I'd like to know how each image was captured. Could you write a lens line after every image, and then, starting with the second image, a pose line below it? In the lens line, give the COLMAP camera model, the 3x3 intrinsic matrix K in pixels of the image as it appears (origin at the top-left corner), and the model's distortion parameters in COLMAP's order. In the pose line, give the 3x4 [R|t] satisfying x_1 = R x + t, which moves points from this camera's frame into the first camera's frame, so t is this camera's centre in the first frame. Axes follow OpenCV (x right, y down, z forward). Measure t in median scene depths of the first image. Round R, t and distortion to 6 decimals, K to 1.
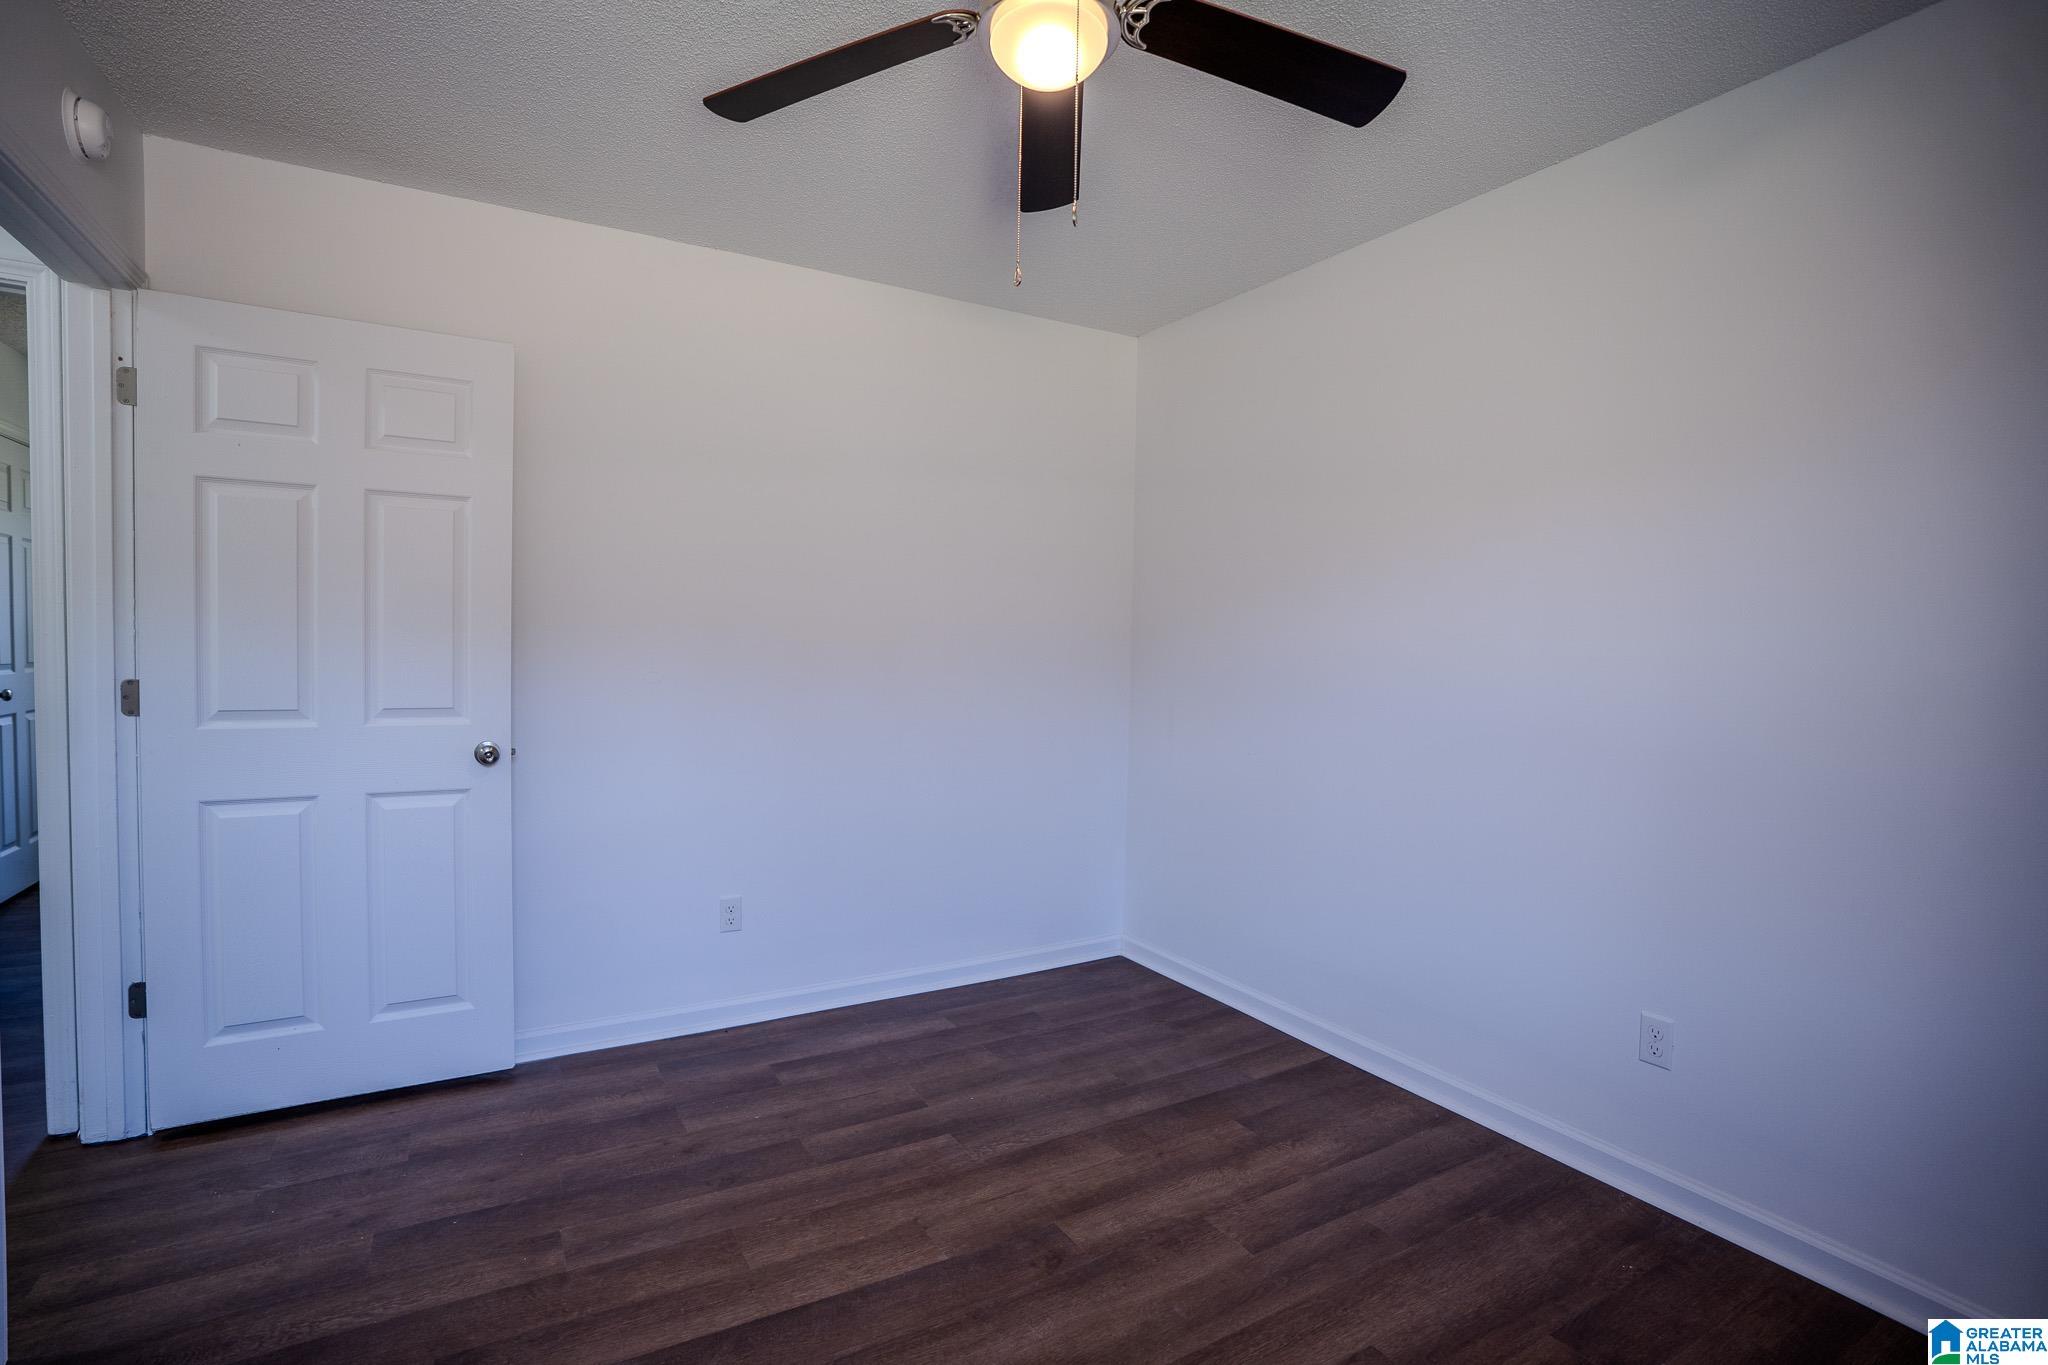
lens RADIAL K [[990.7, 0, 1012.7], [0, 990.7, 682.8], [0, 0, 1]] dist [-0.052234, 0.008137]
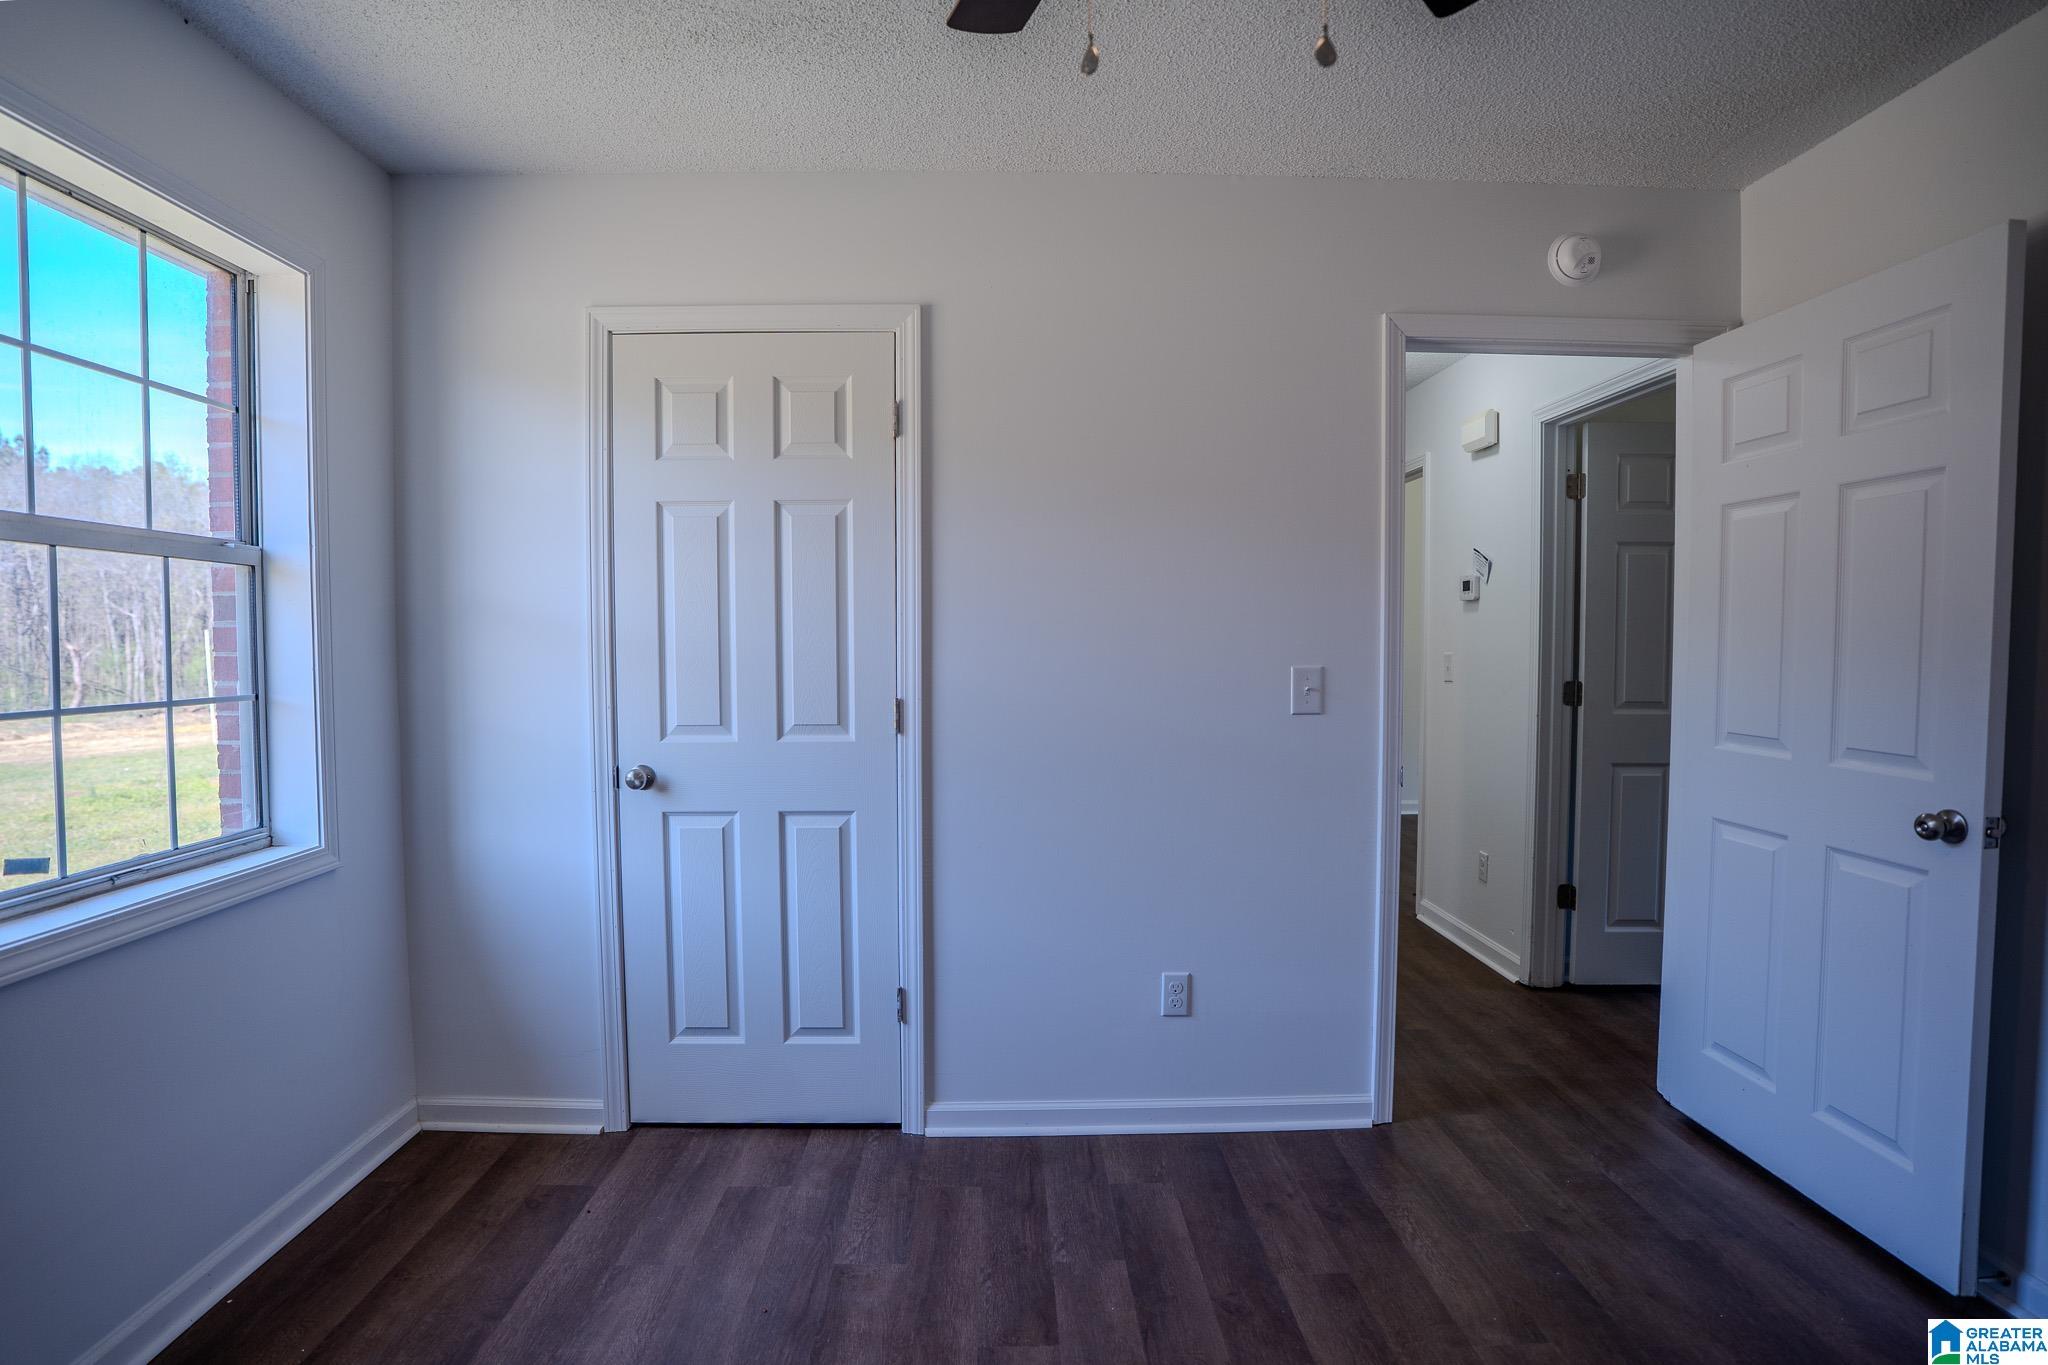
lens RADIAL K [[990.7, 0, 1021.2], [0, 990.7, 692.2], [0, 0, 1]] dist [-0.052234, 0.008137]
pose [[-0.499427, 0.018546, -0.866158, 0.446382], [-0.052048, 0.997323, 0.051366, -0.028040], [0.864791, 0.070735, -0.497124, 0.879889]]
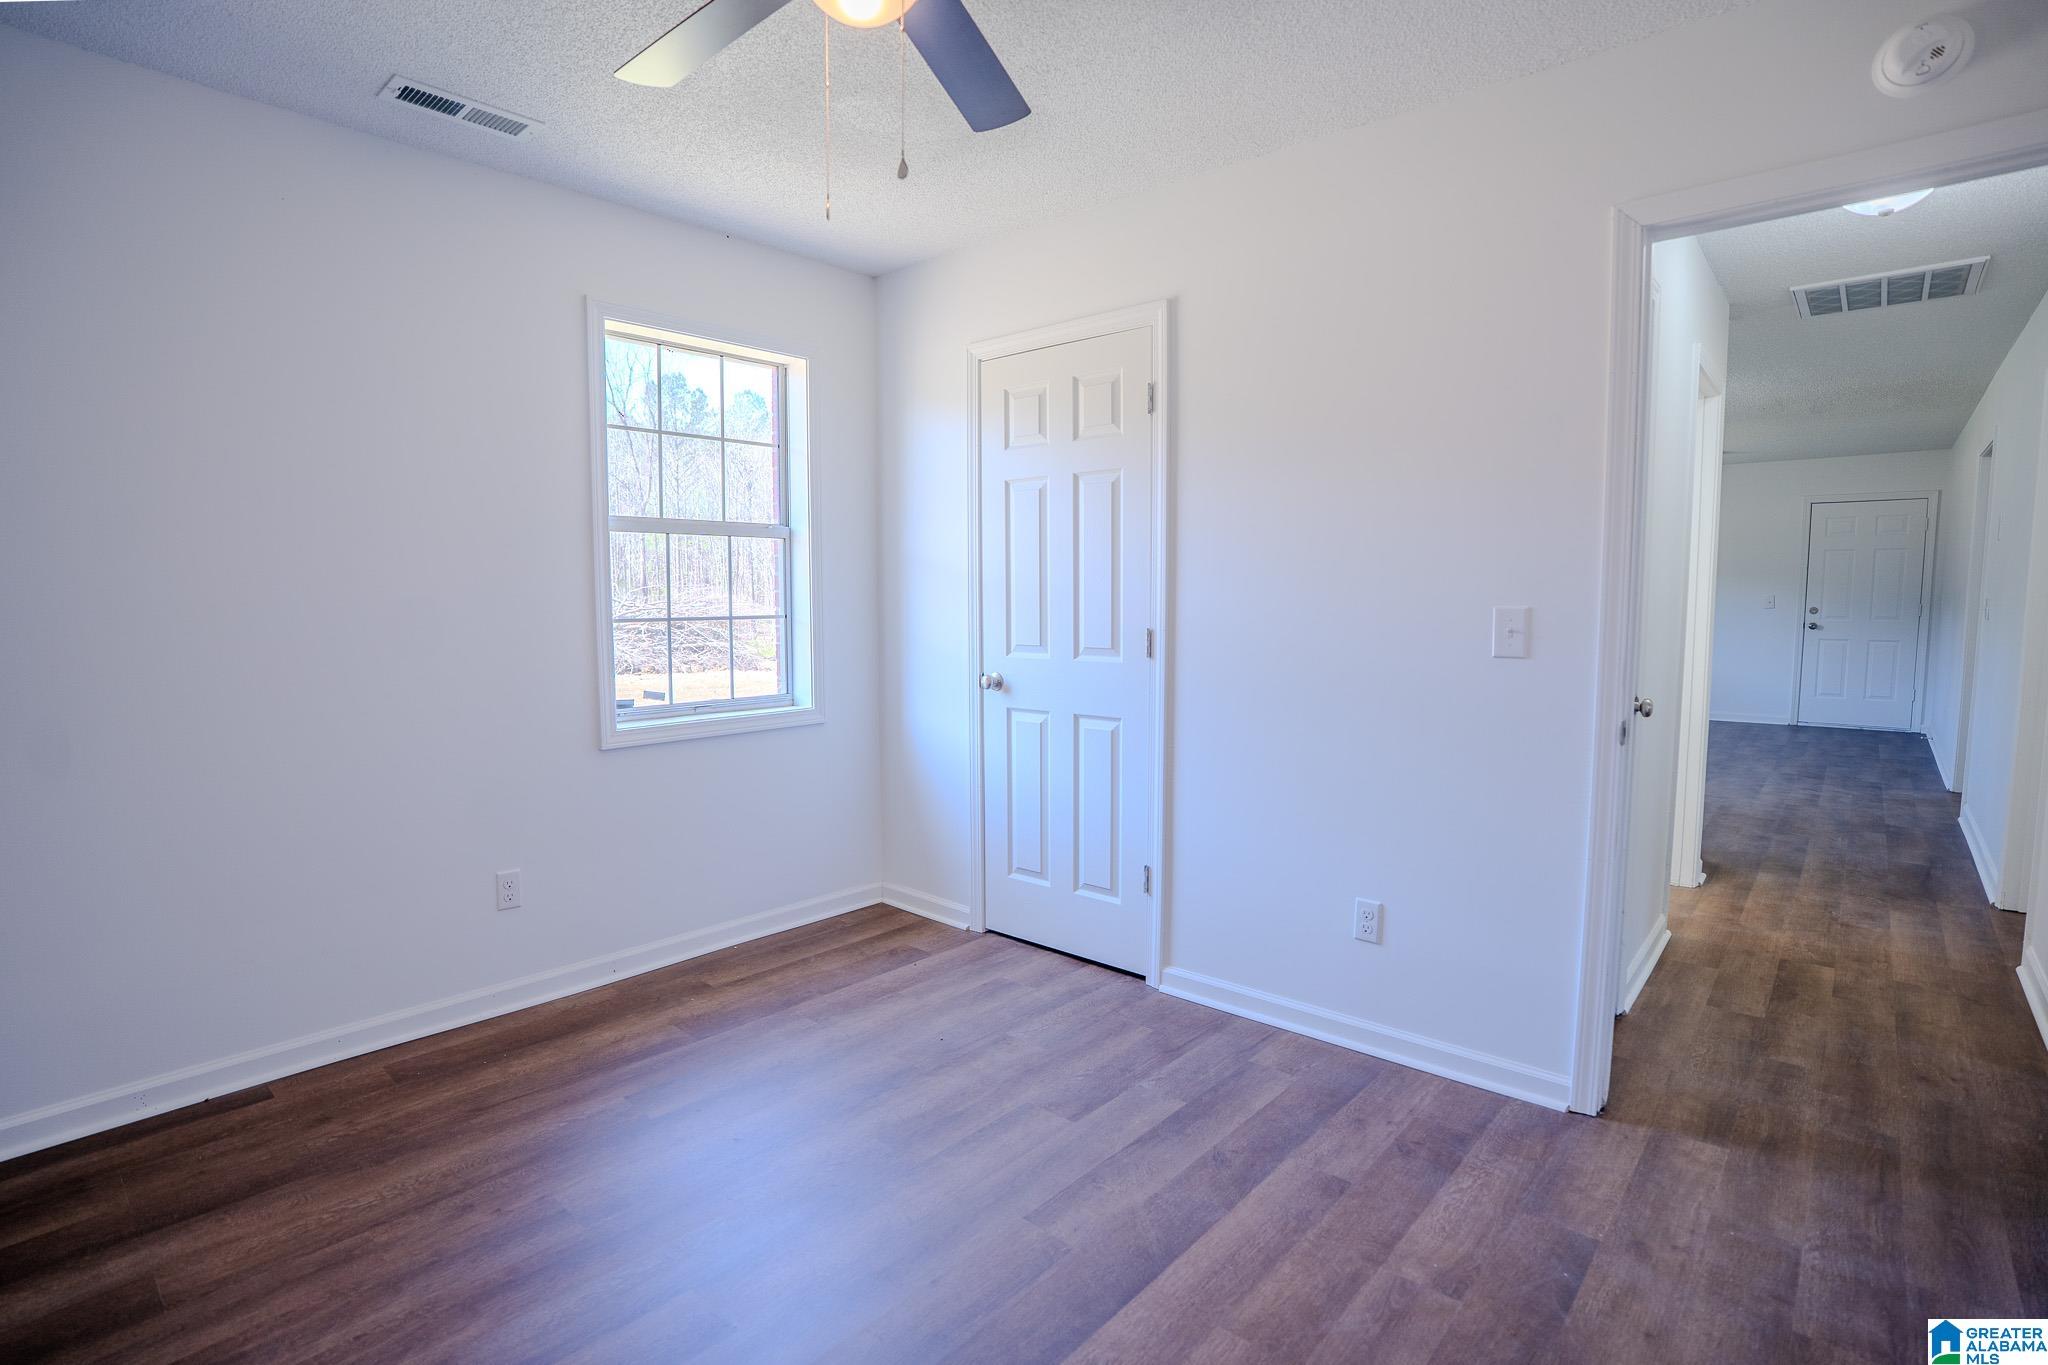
lens RADIAL K [[990.7, 0, 1021.5], [0, 990.7, 679.6], [0, 0, 1]] dist [-0.052234, 0.008137]
pose [[-0.953129, 0.004041, -0.302537, 0.130107], [-0.036167, 0.991219, 0.127185, -0.053792], [0.300394, 0.132166, -0.944614, 1.445223]]
